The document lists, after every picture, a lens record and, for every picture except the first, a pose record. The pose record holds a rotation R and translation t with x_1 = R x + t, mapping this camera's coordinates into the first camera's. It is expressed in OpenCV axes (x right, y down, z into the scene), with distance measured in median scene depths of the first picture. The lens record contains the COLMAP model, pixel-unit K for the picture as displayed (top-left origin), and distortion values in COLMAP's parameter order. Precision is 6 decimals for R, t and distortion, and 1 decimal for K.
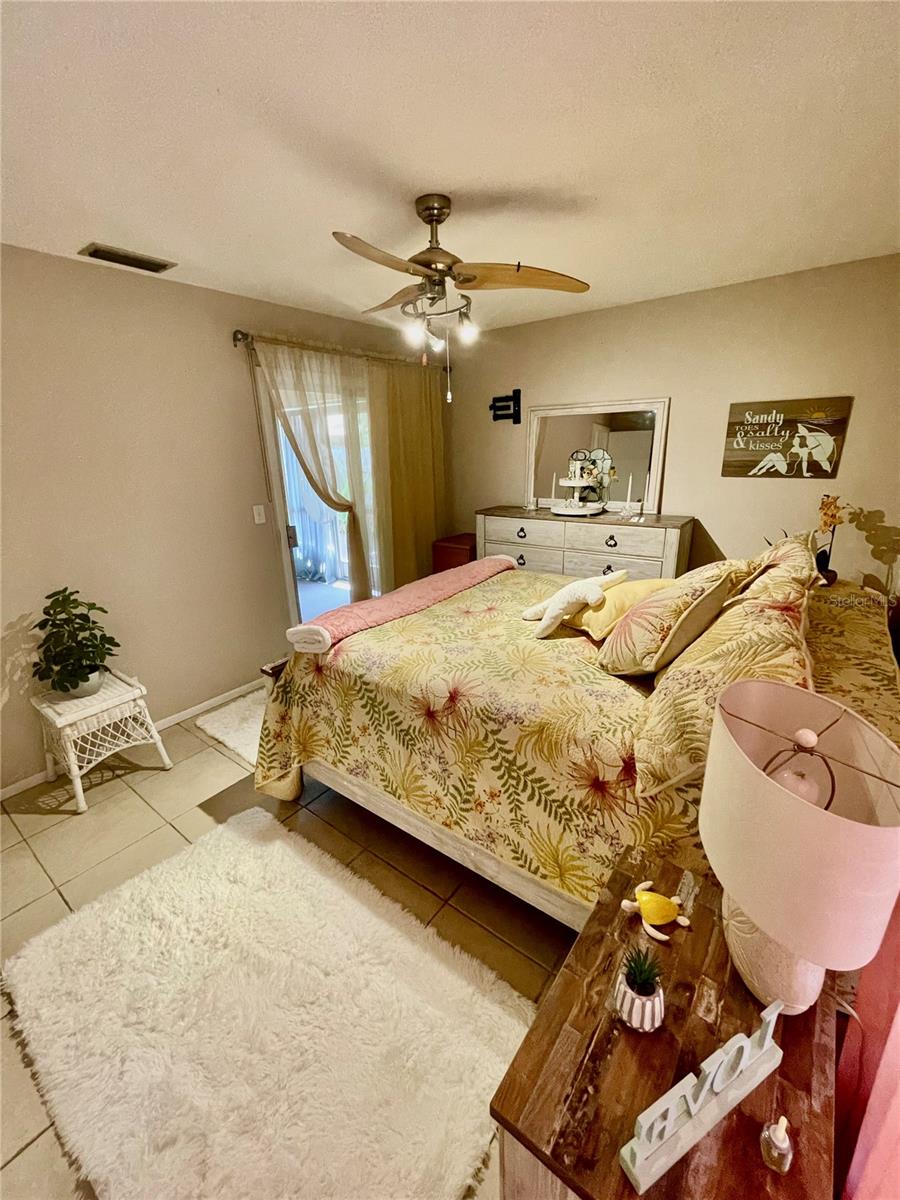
lens RADIAL K [[492.1, 0, 449.2], [0, 492.1, 597.4], [0, 0, 1]] dist [0.001960, -0.000809]
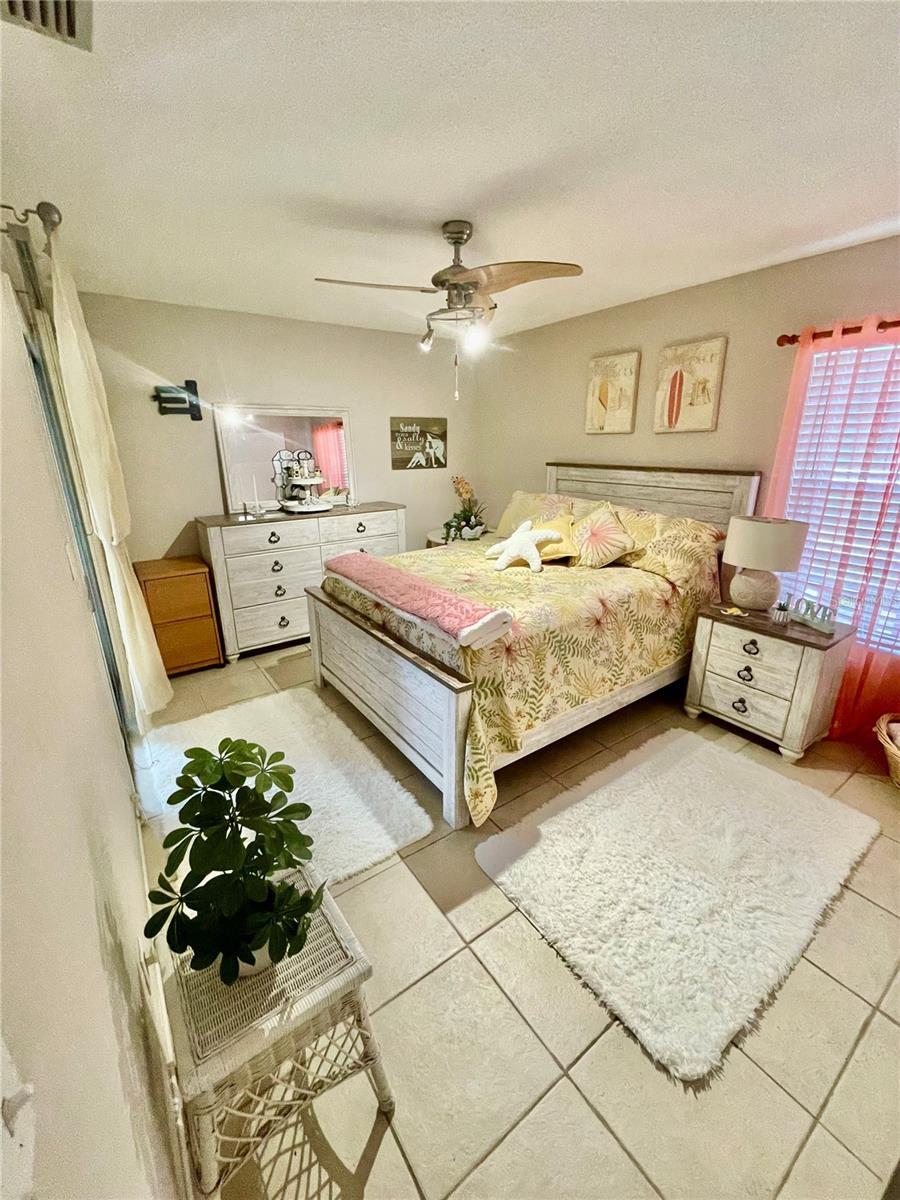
lens RADIAL K [[492.1, 0, 448.3], [0, 492.1, 598.4], [0, 0, 1]] dist [0.001960, -0.000809]
pose [[0.294721, -0.265054, 0.918088, -0.831178], [0.288499, 0.940610, 0.178944, -0.119861], [-0.910993, 0.212130, 0.353685, 0.495106]]
